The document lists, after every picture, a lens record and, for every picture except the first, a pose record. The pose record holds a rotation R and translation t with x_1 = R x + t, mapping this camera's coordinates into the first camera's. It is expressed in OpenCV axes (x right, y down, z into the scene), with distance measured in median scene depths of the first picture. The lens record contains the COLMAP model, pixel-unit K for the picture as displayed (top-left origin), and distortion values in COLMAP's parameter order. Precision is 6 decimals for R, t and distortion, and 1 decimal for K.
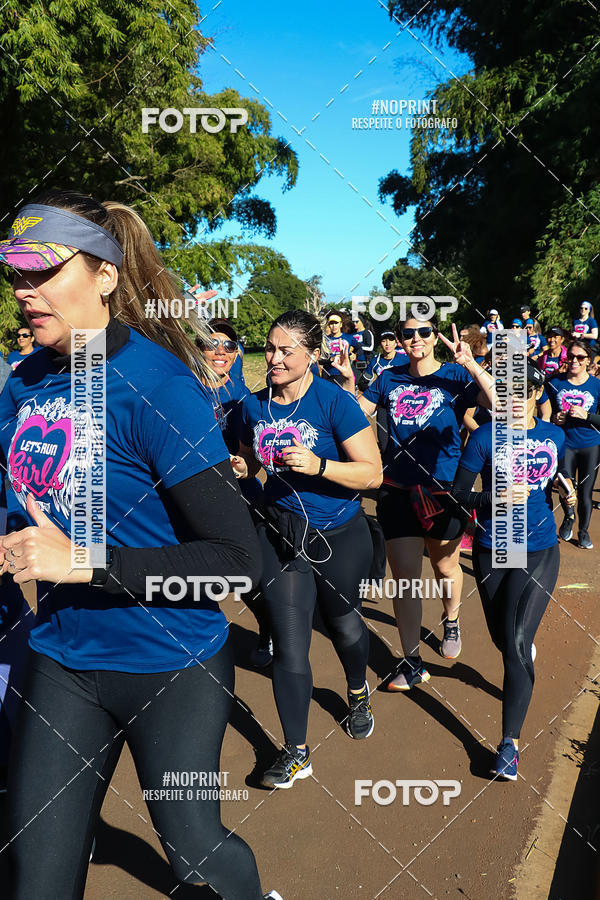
lens RADIAL K [[1028.5, 0, 300.0], [0, 1028.5, 450.0], [0, 0, 1]] dist [-0.020252, 0.040031]
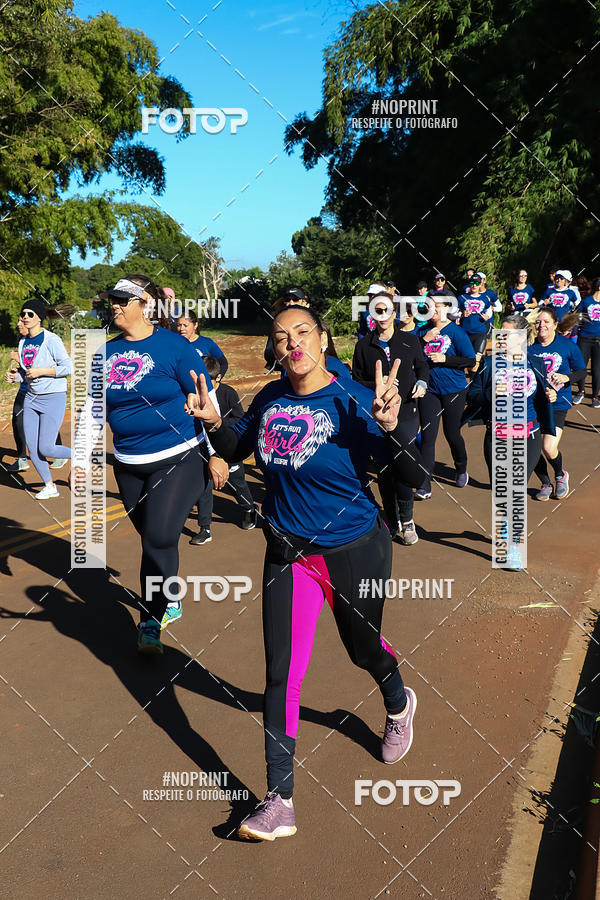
lens RADIAL K [[1014.5, 0, 297.8], [0, 1014.5, 513.0], [0, 0, 1]] dist [-0.068129, 0.013774]
pose [[0.993998, -0.016500, 0.108148, -0.008407], [0.008454, 0.997189, 0.074446, -0.005537], [-0.109072, -0.073085, 0.991343, 0.155287]]
